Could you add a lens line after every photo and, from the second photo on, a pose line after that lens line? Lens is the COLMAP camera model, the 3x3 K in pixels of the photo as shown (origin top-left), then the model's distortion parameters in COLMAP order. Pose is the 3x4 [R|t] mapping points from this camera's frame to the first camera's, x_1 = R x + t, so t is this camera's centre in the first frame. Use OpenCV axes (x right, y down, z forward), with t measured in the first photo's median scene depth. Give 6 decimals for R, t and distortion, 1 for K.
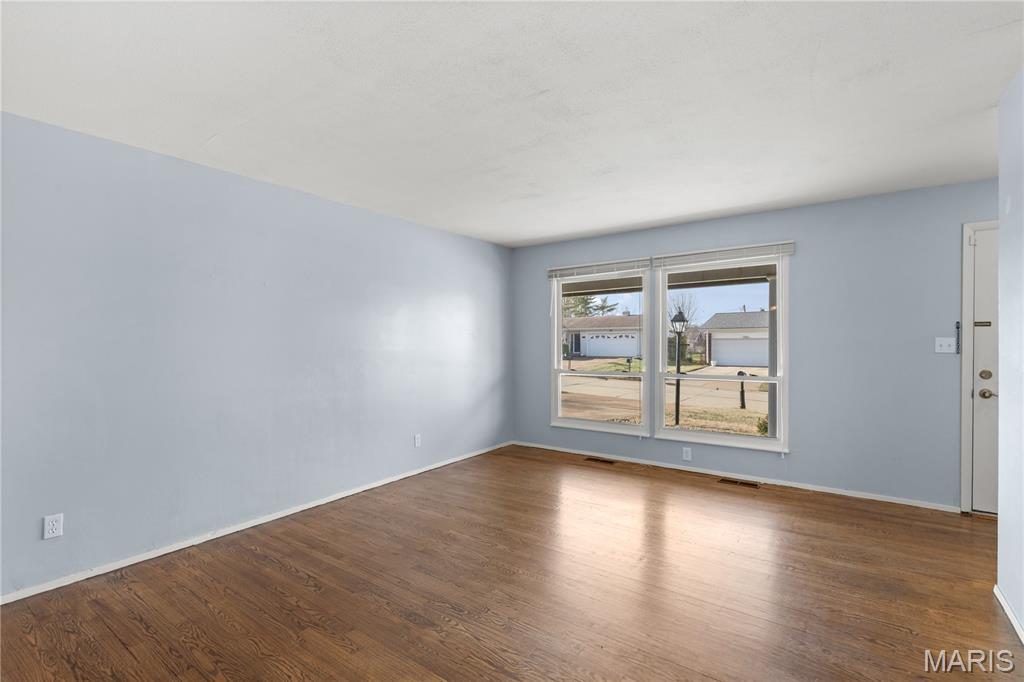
lens RADIAL K [[463.7, 0, 517.2], [0, 463.7, 347.9], [0, 0, 1]] dist [0.000775, -0.000350]
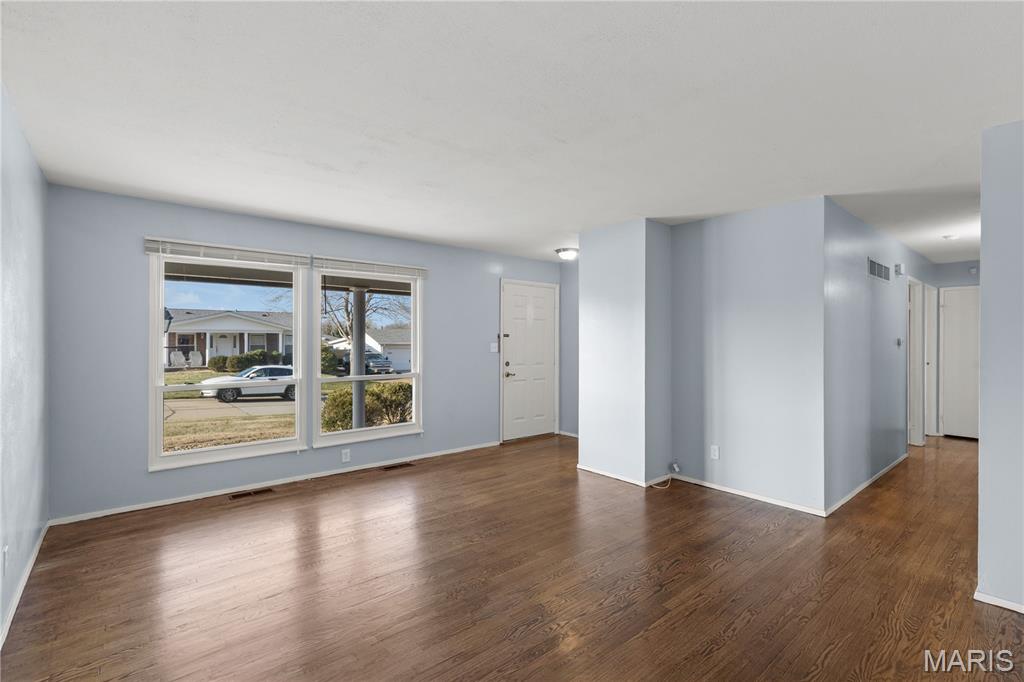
lens RADIAL K [[464.6, 0, 514.9], [0, 464.6, 340.0], [0, 0, 1]] dist [0.001198, -0.000274]
pose [[0.250374, 0.007464, 0.968121, -0.517277], [0.010020, 0.999897, -0.010300, -0.011328], [-0.968097, 0.012280, 0.250273, 0.369493]]
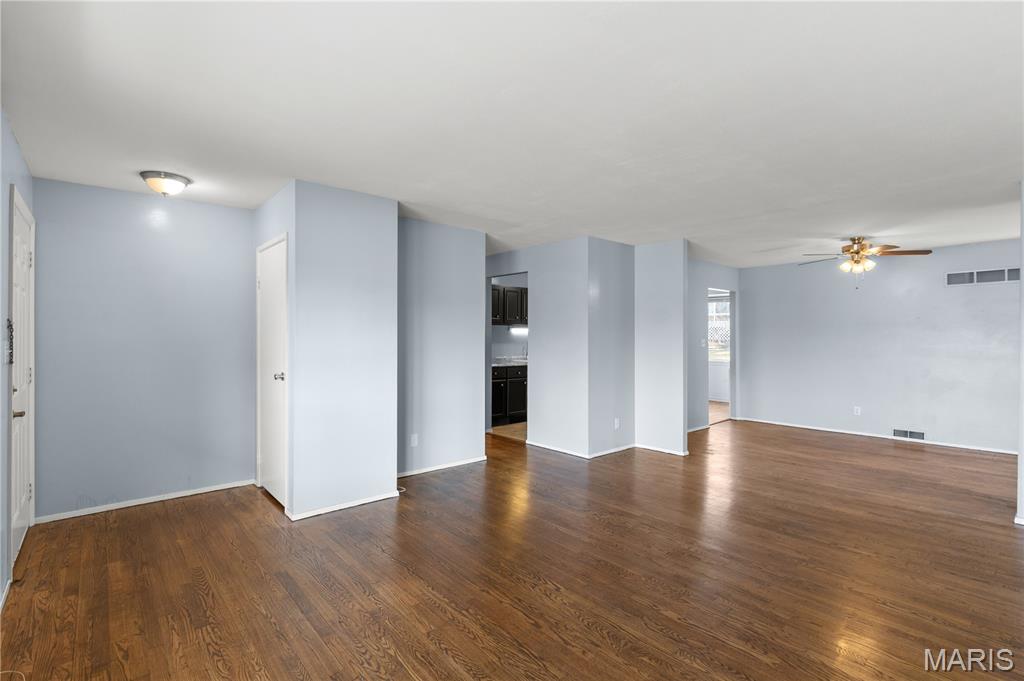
lens RADIAL K [[477.5, 0, 507.9], [0, 477.5, 338.4], [0, 0, 1]] dist [0.004408, 0.001061]
pose [[-0.971117, 0.002117, 0.238594, 0.023463], [0.006617, 0.999815, 0.018060, -0.025308], [-0.238511, 0.019117, -0.970952, 1.114348]]
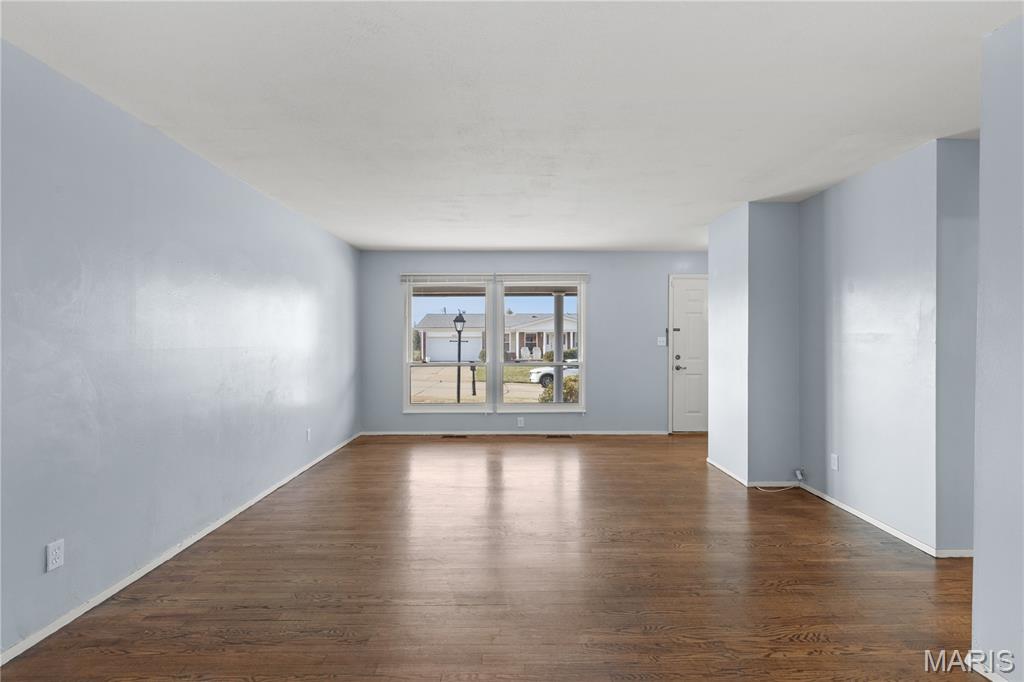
lens RADIAL K [[464.6, 0, 514.9], [0, 464.6, 340.0], [0, 0, 1]] dist [0.001198, -0.000274]
pose [[0.810331, 0.003405, 0.585962, -0.427682], [0.004206, 0.999924, -0.011627, 0.005750], [-0.585957, 0.011886, 0.810255, -0.085752]]
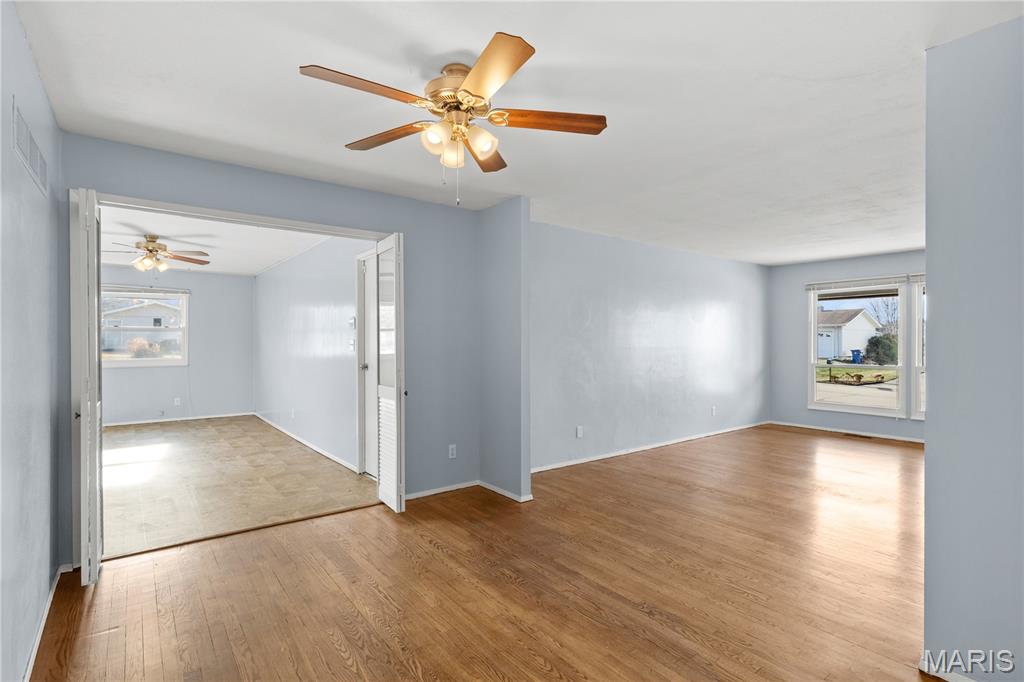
lens RADIAL K [[498.0, 0, 512.0], [0, 498.0, 341.0], [0, 0, 1]] dist [-0.015038, -0.000028]
pose [[0.952495, 0.005815, -0.304498, -0.325520], [-0.009249, 0.999909, -0.009837, 0.007085], [0.304413, 0.012186, 0.952462, -0.597316]]
